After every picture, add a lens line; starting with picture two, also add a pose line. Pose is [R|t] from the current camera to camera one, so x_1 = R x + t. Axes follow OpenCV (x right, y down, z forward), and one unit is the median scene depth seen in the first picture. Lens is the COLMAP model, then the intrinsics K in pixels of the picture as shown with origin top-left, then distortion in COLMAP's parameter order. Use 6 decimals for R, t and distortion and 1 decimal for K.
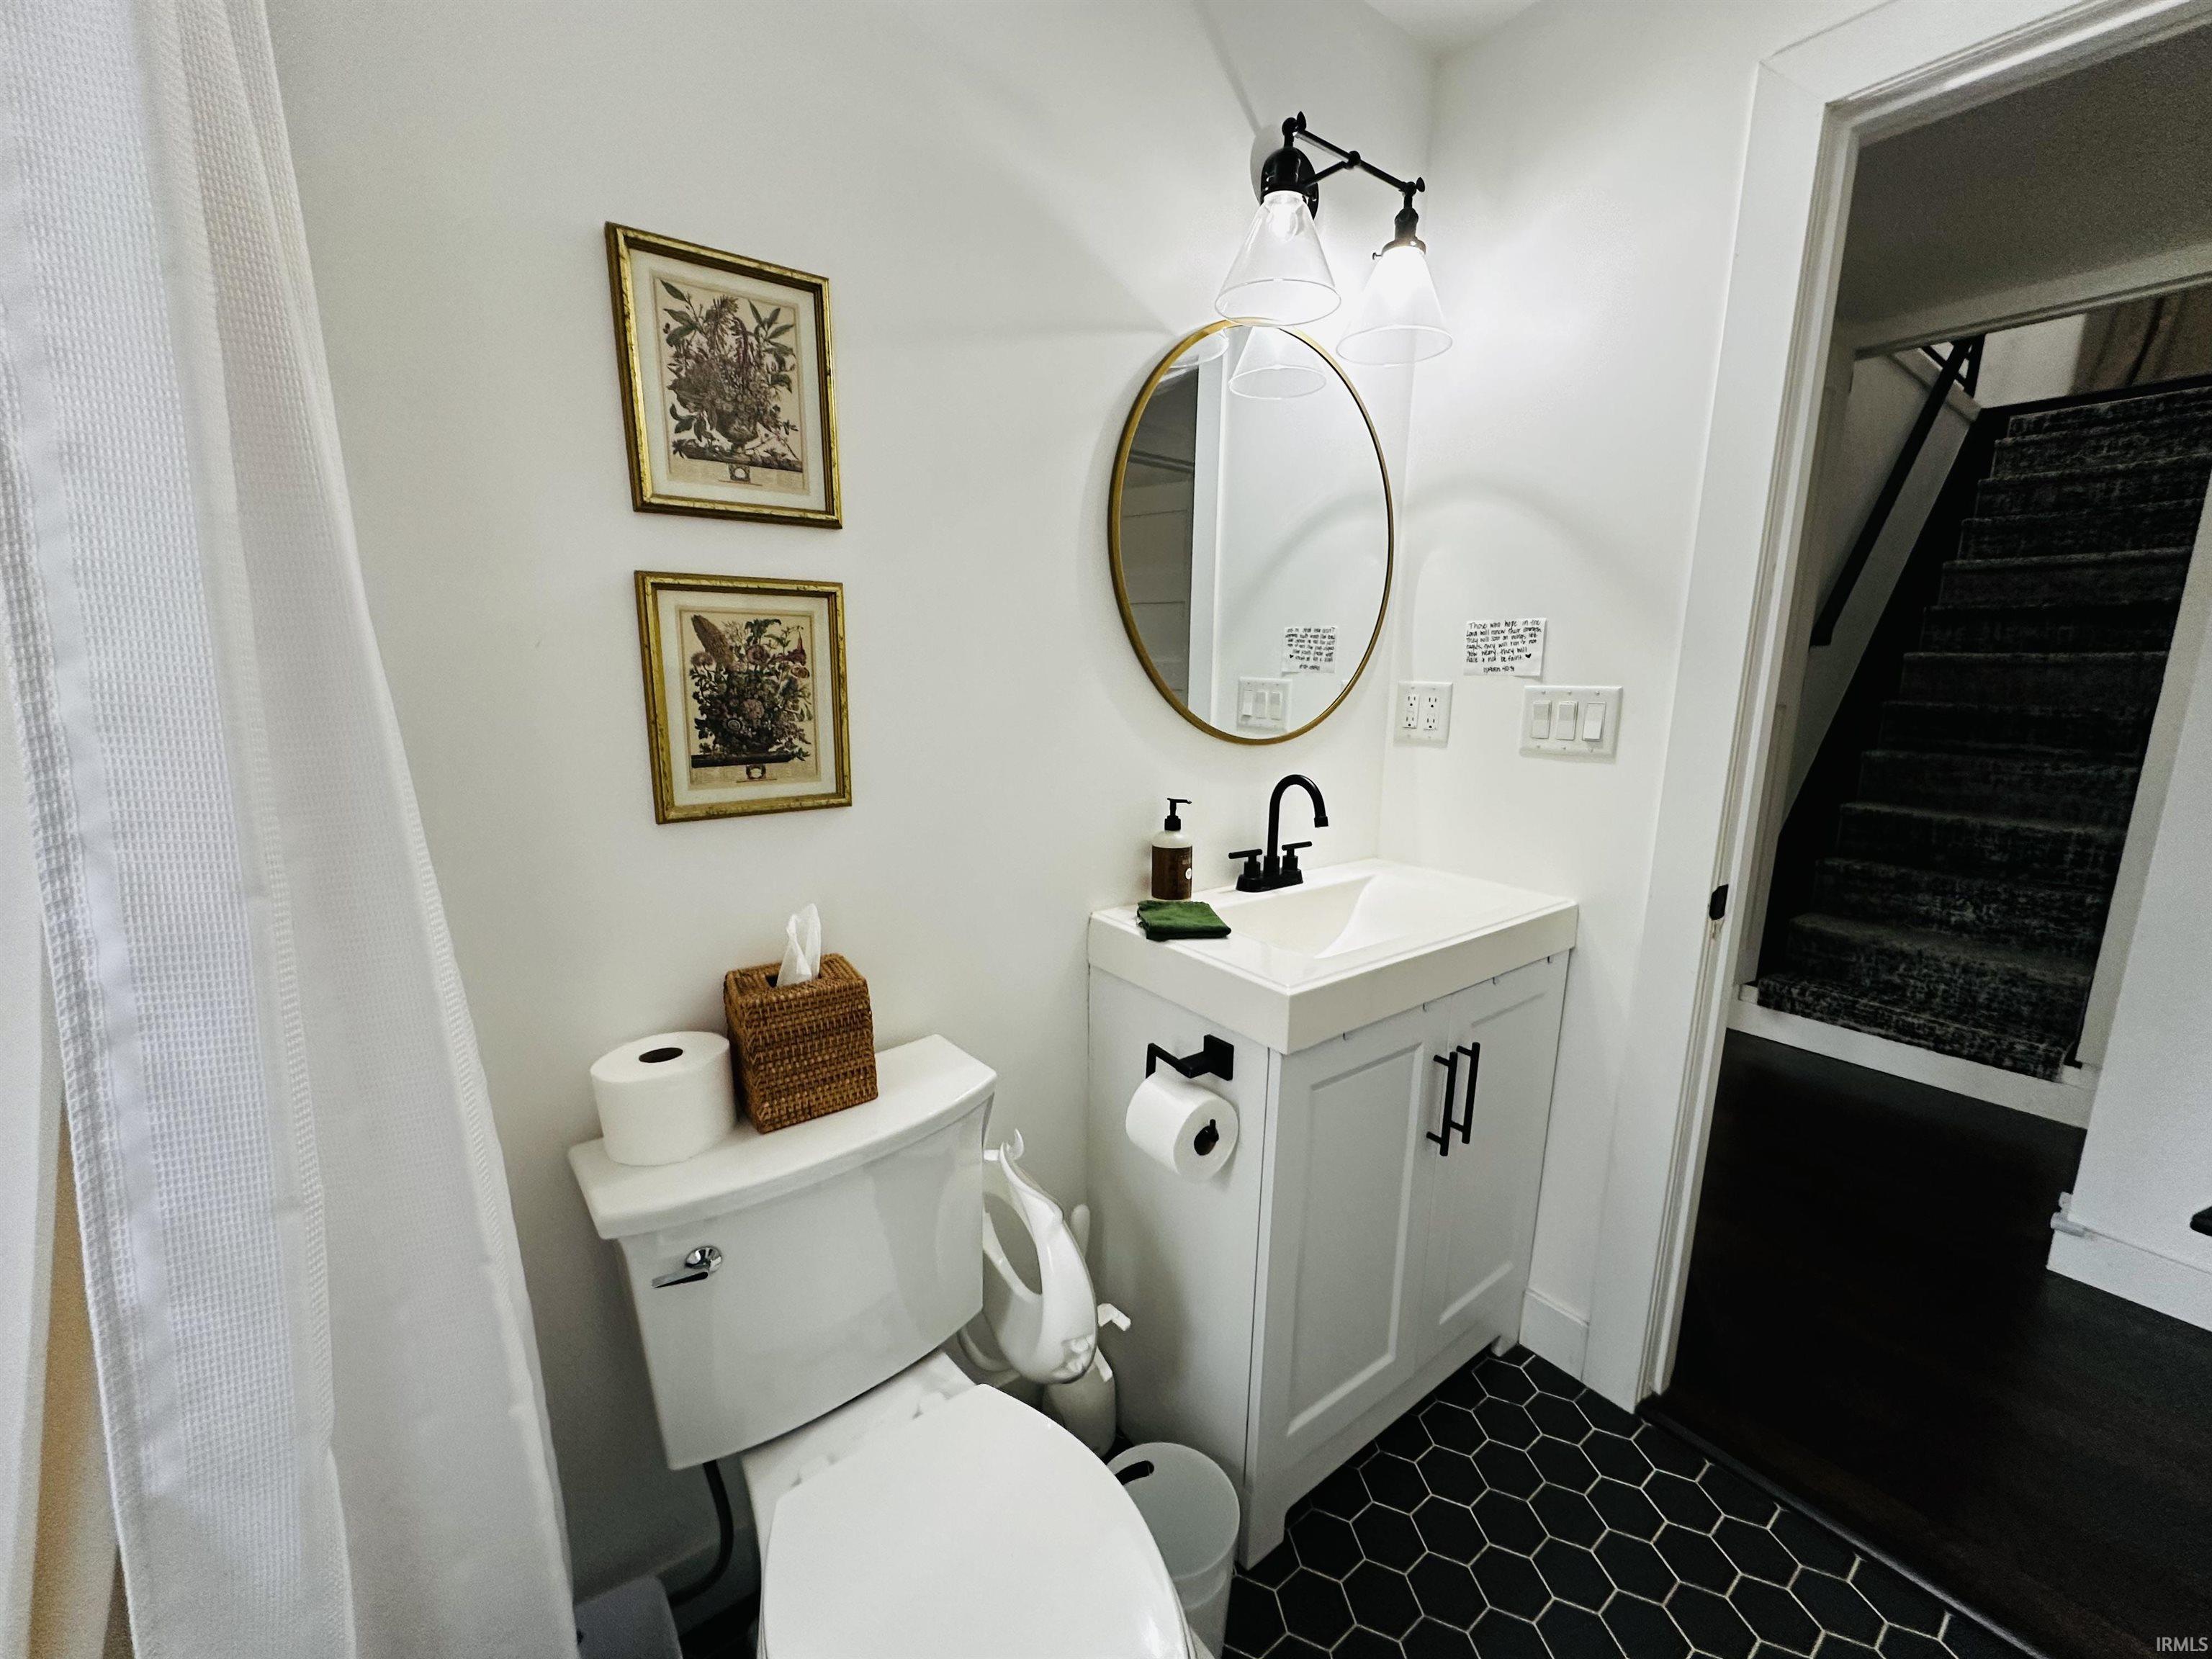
lens RADIAL K [[880.9, 0, 1106.0], [0, 880.9, 829.5], [0, 0, 1]] dist [0.000466, 0.000331]
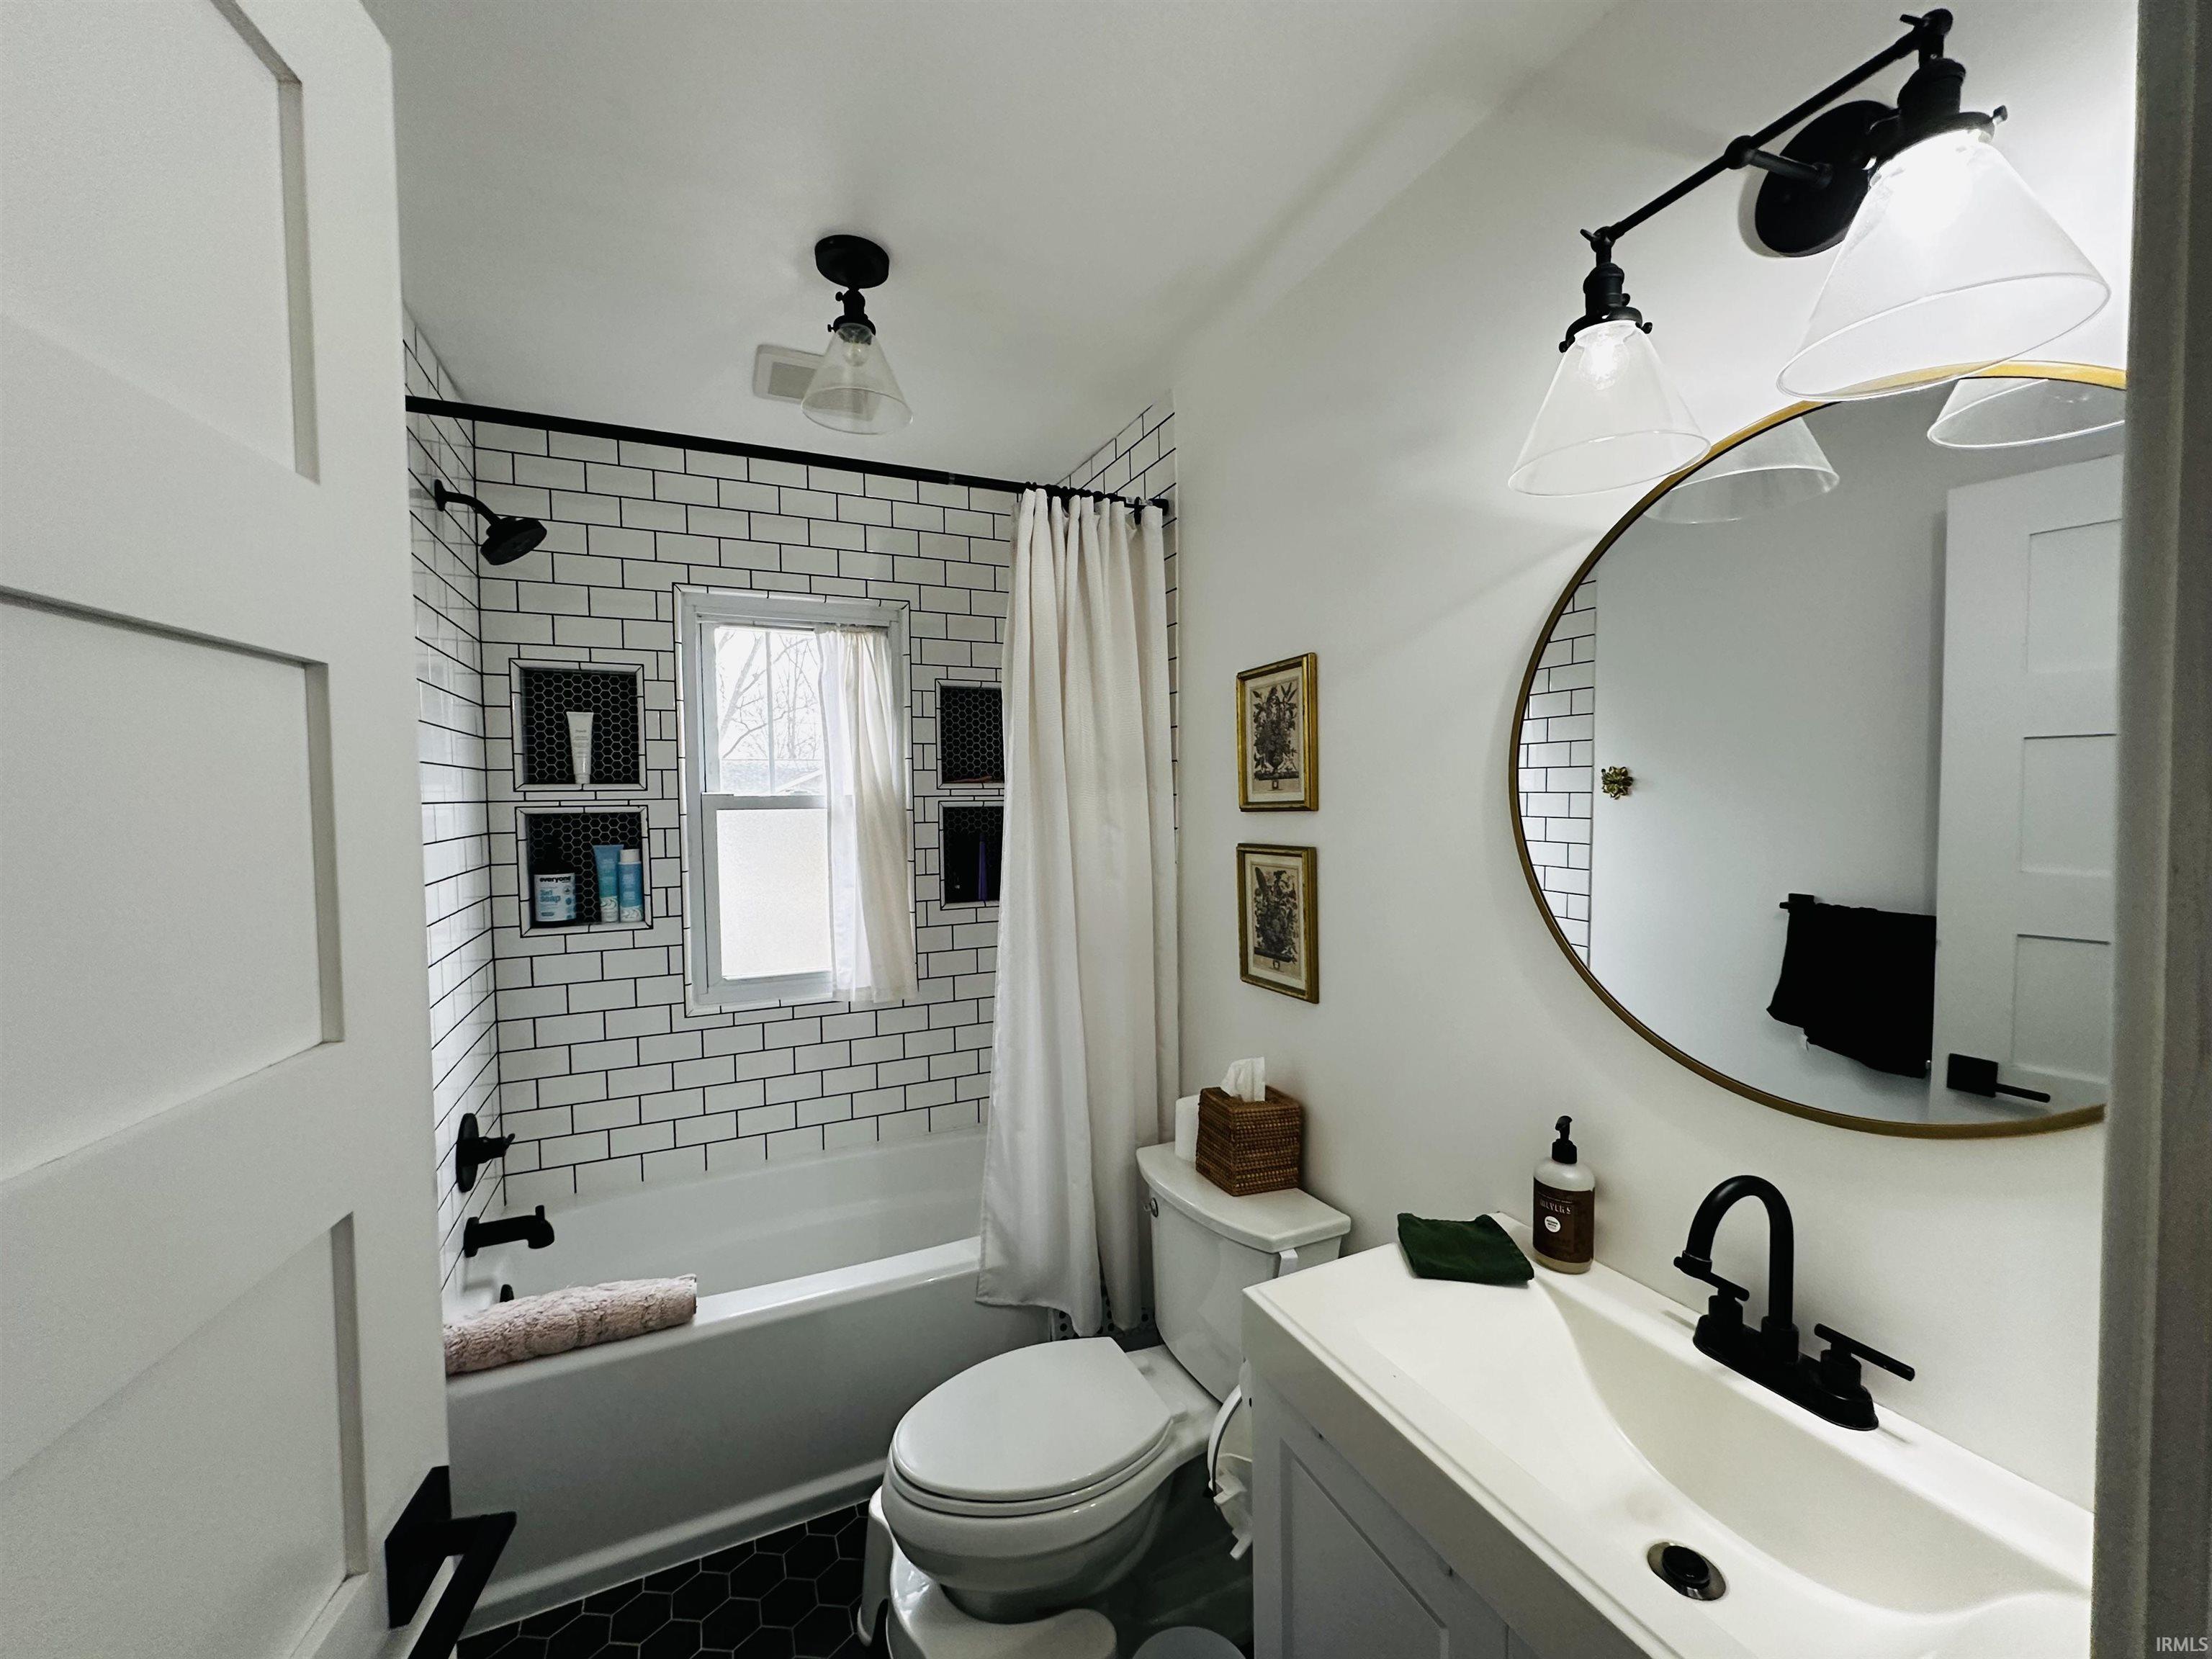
lens RADIAL K [[880.9, 0, 1106.0], [0, 880.9, 829.5], [0, 0, 1]] dist [0.000466, 0.000331]
pose [[-0.216304, 0.026244, -0.975973, 1.246152], [-0.164851, 0.984304, 0.063004, -0.365838], [0.962308, 0.174518, -0.208583, 1.034770]]
